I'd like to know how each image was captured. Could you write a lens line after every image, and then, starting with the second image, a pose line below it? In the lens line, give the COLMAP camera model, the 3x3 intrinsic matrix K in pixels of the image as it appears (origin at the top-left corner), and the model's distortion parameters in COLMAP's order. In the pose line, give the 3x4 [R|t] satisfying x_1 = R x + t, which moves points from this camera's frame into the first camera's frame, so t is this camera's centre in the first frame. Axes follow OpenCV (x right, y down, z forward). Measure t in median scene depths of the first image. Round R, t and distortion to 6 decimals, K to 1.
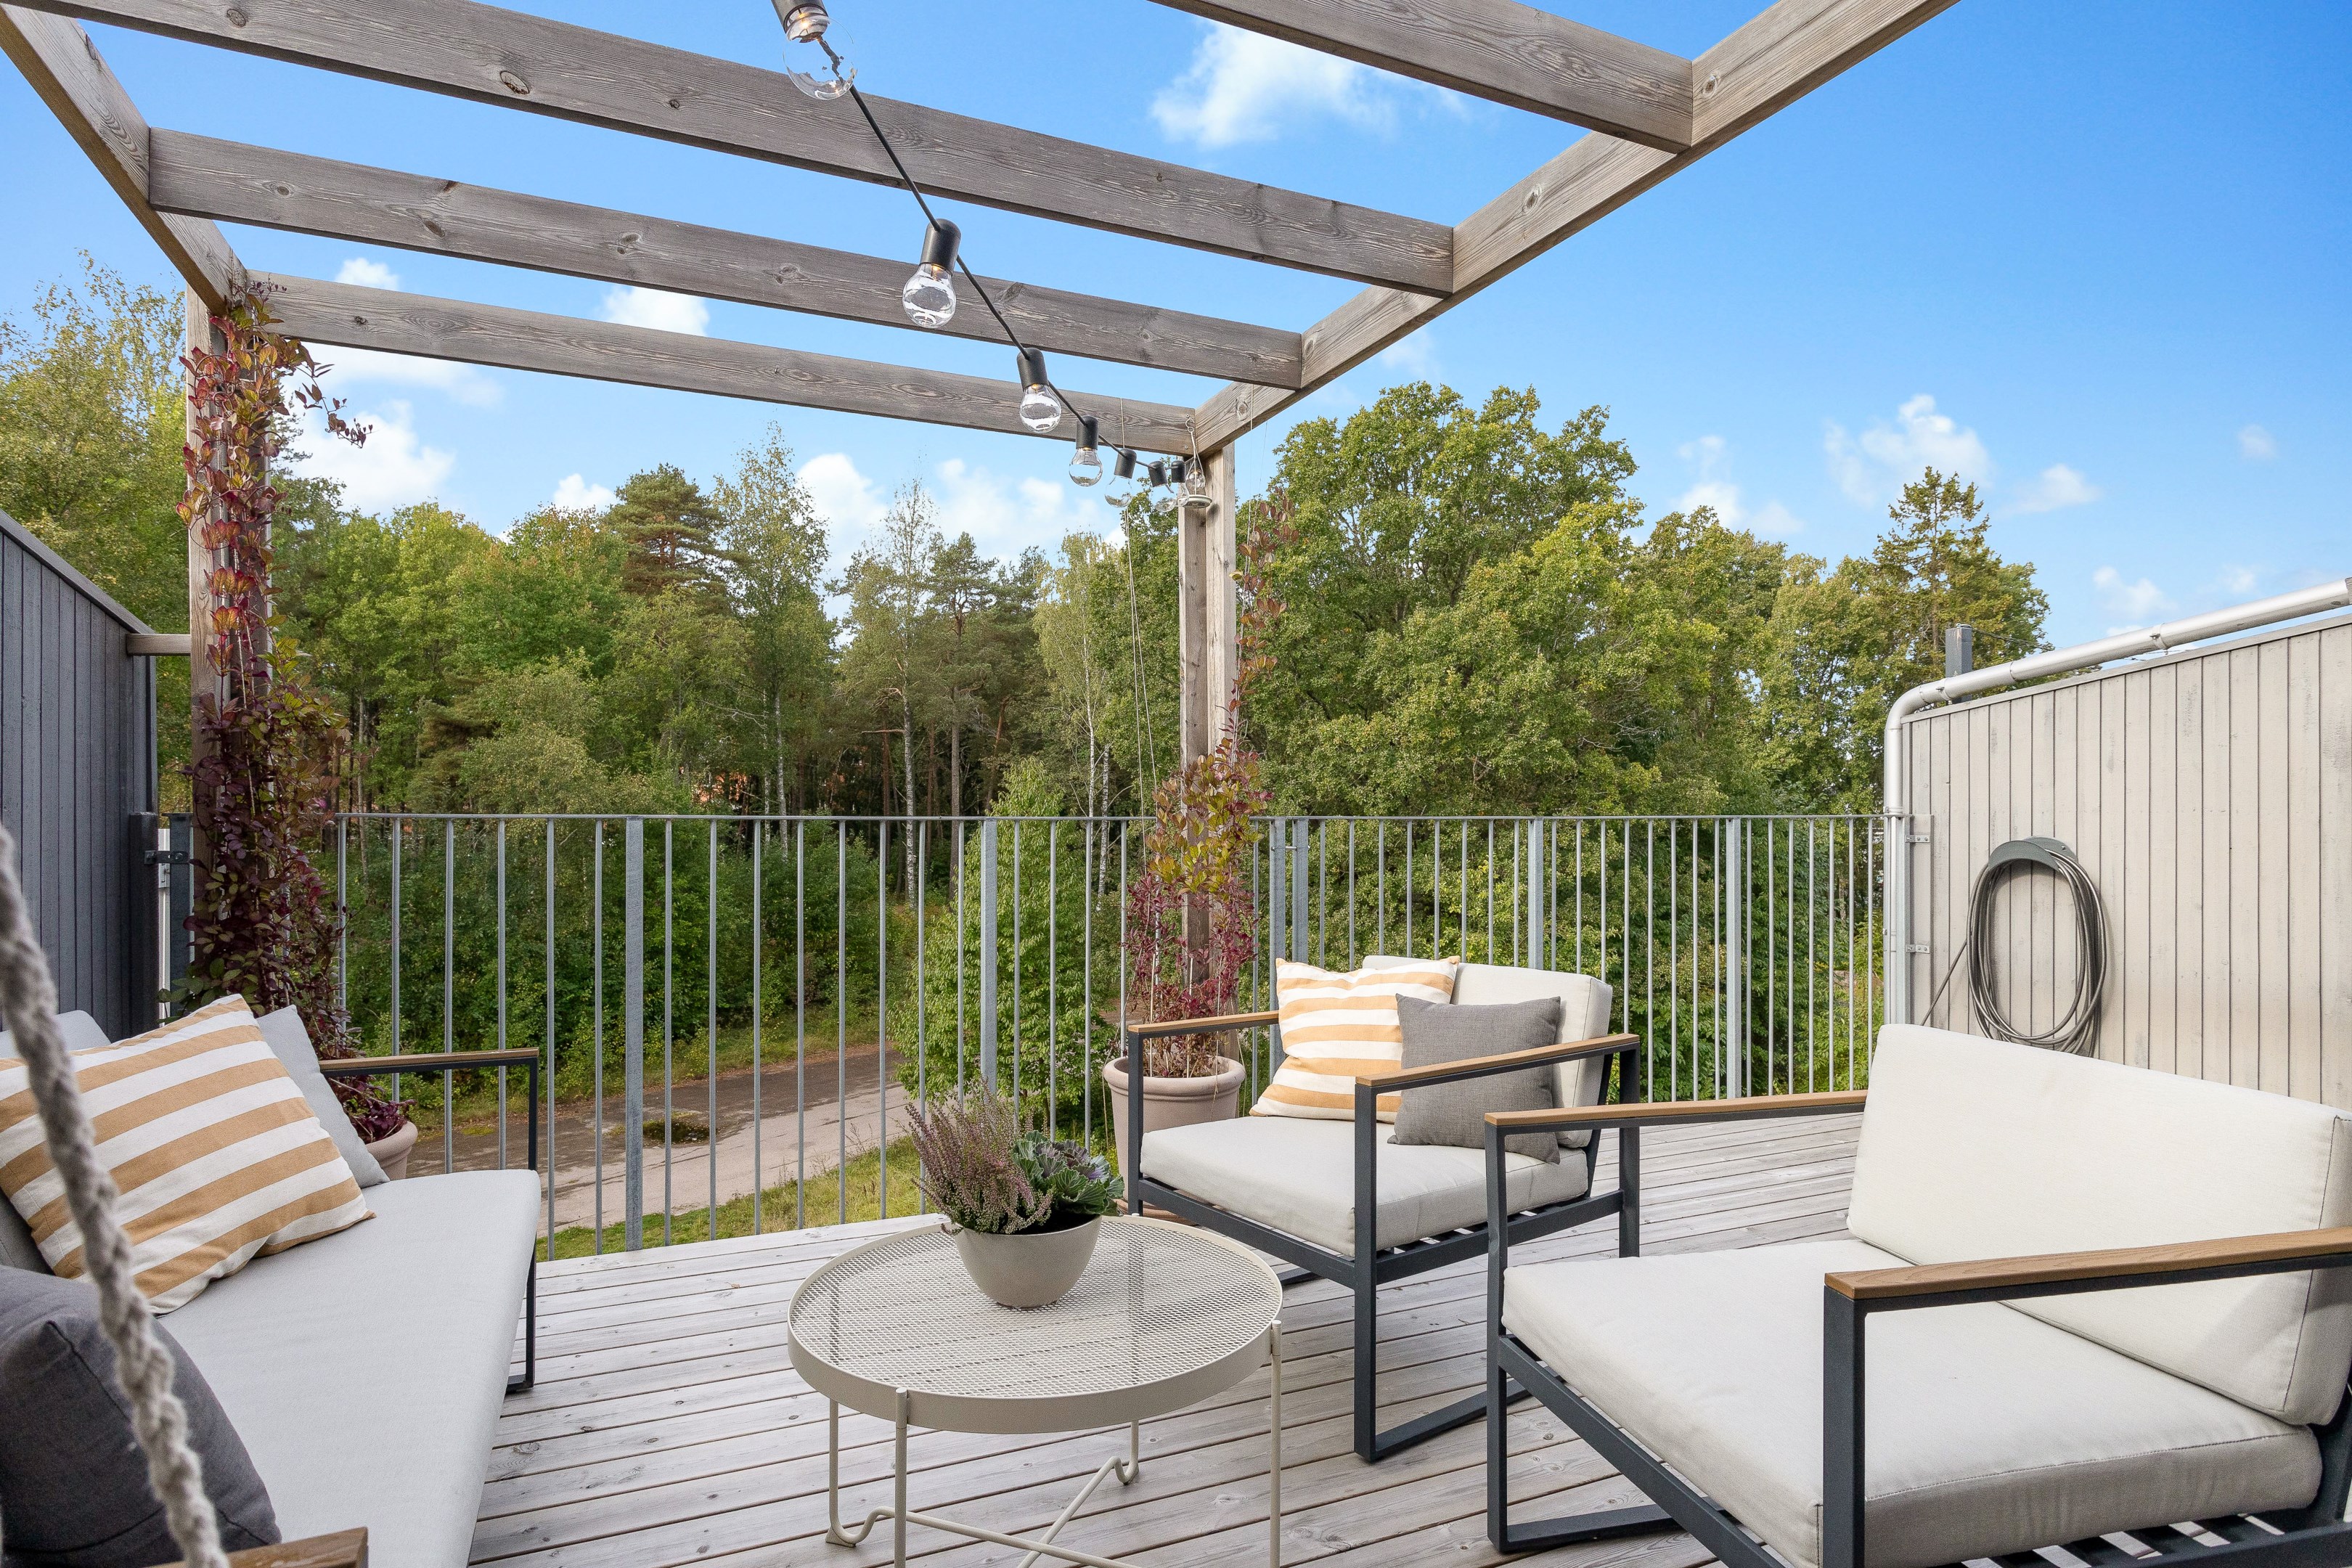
lens RADIAL K [[1253.4, 0, 1171.0], [0, 1253.4, 815.8], [0, 0, 1]] dist [-0.003840, 0.000802]
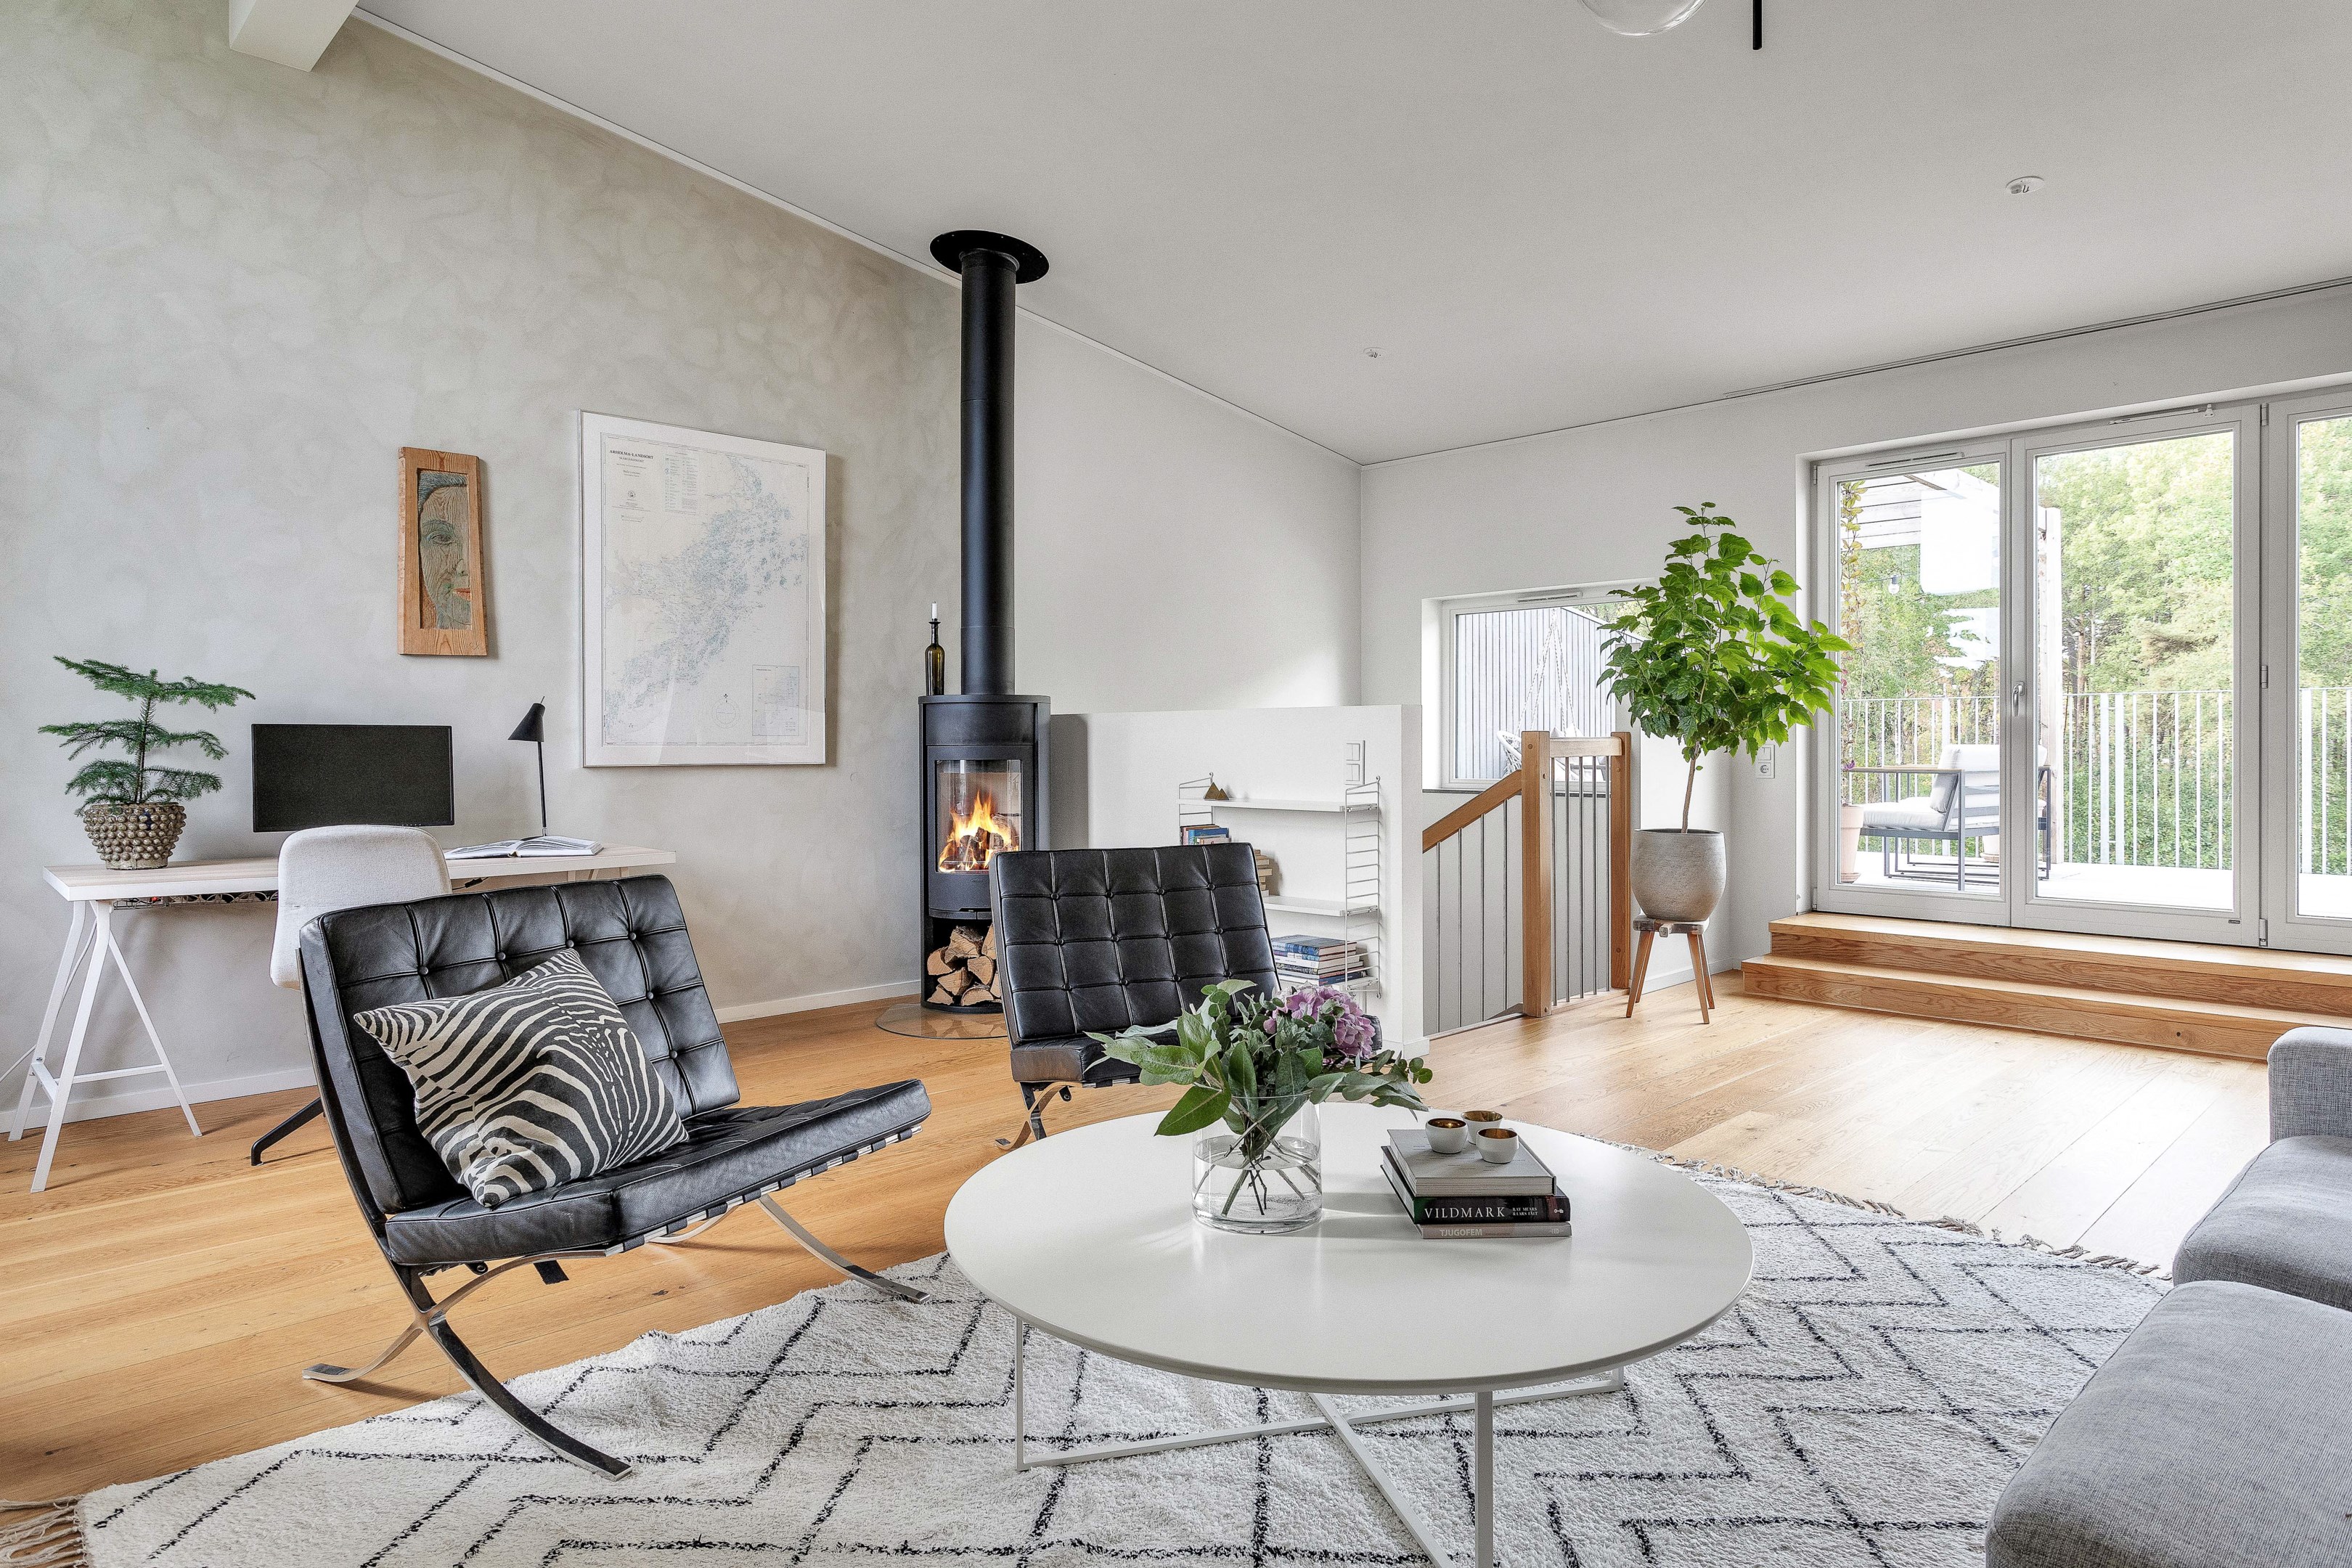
lens RADIAL K [[1371.3, 0, 1184.0], [0, 1371.3, 754.7], [0, 0, 1]] dist [0.006037, 0.001253]
pose [[0.361229, 0.003459, -0.932471, 0.164267], [0.004252, 0.999977, 0.005356, 0.008130], [0.932467, -0.005900, 0.361206, -0.122823]]
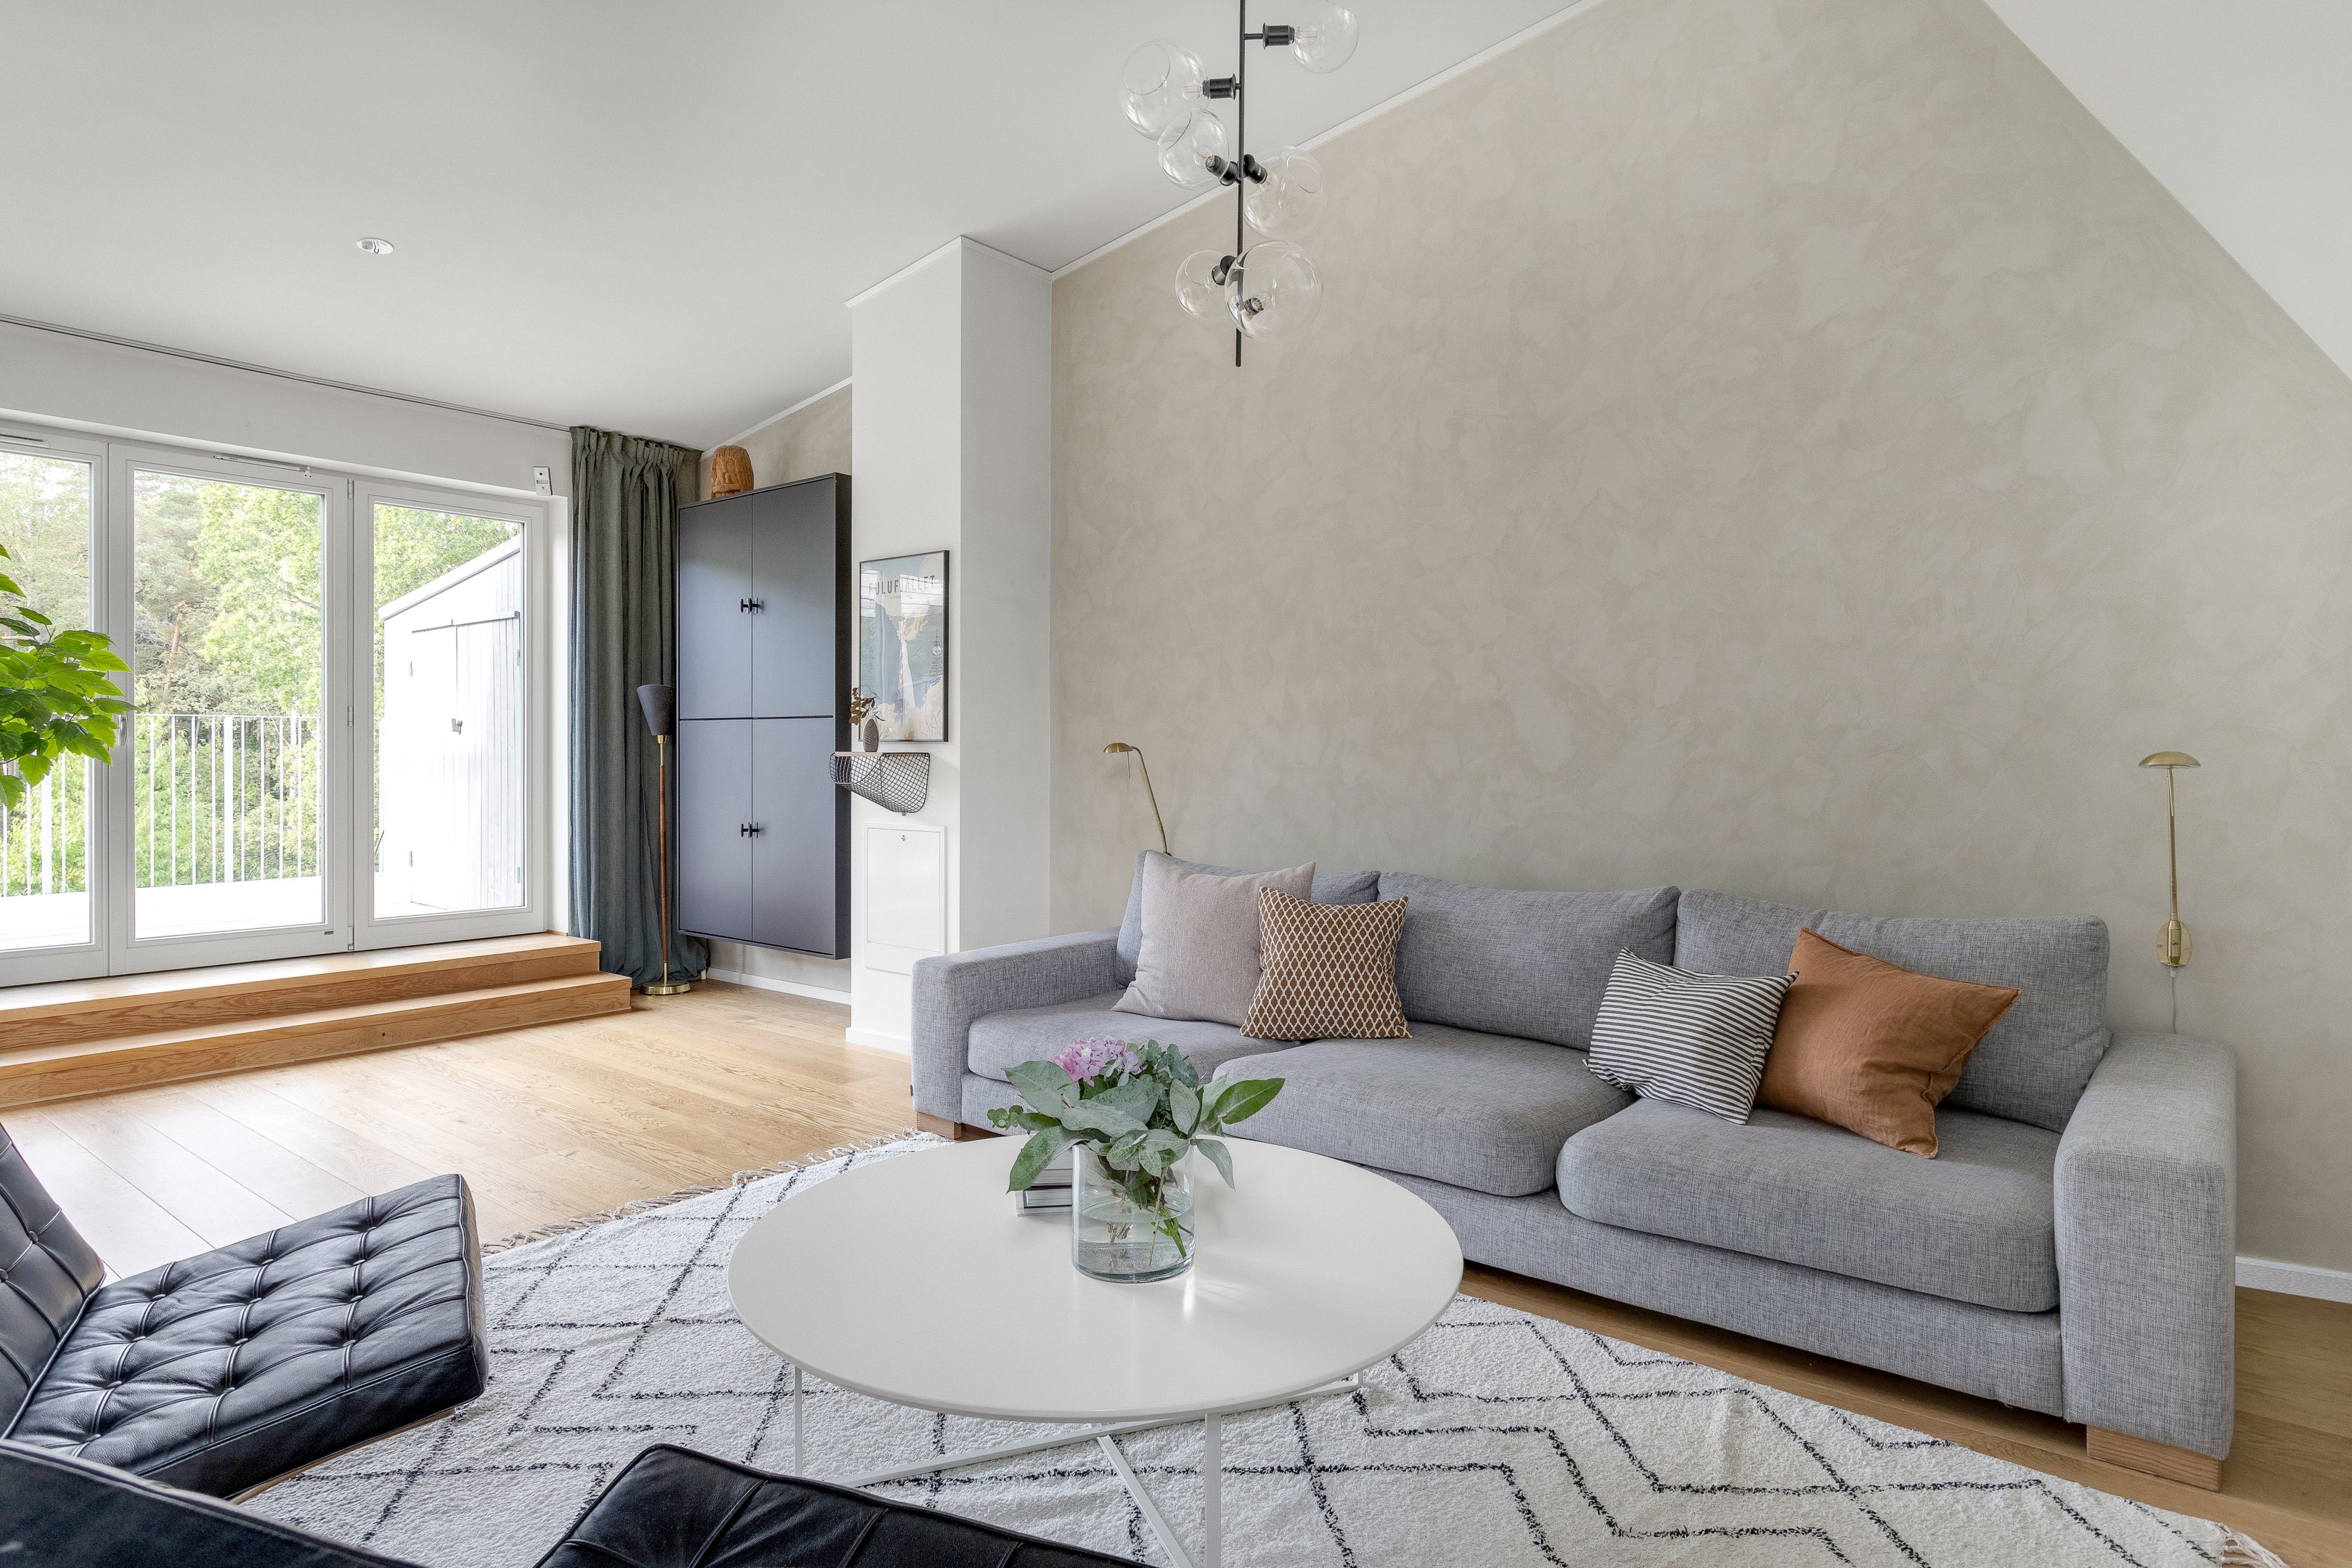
lens RADIAL K [[1311.2, 0, 1176.5], [0, 1311.2, 764.7], [0, 0, 1]] dist [-0.000744, -0.000030]
pose [[0.889331, -0.002517, 0.457257, 0.094212], [-0.002492, 0.999943, 0.010352, 0.005449], [-0.457258, -0.010346, 0.889274, -0.148781]]
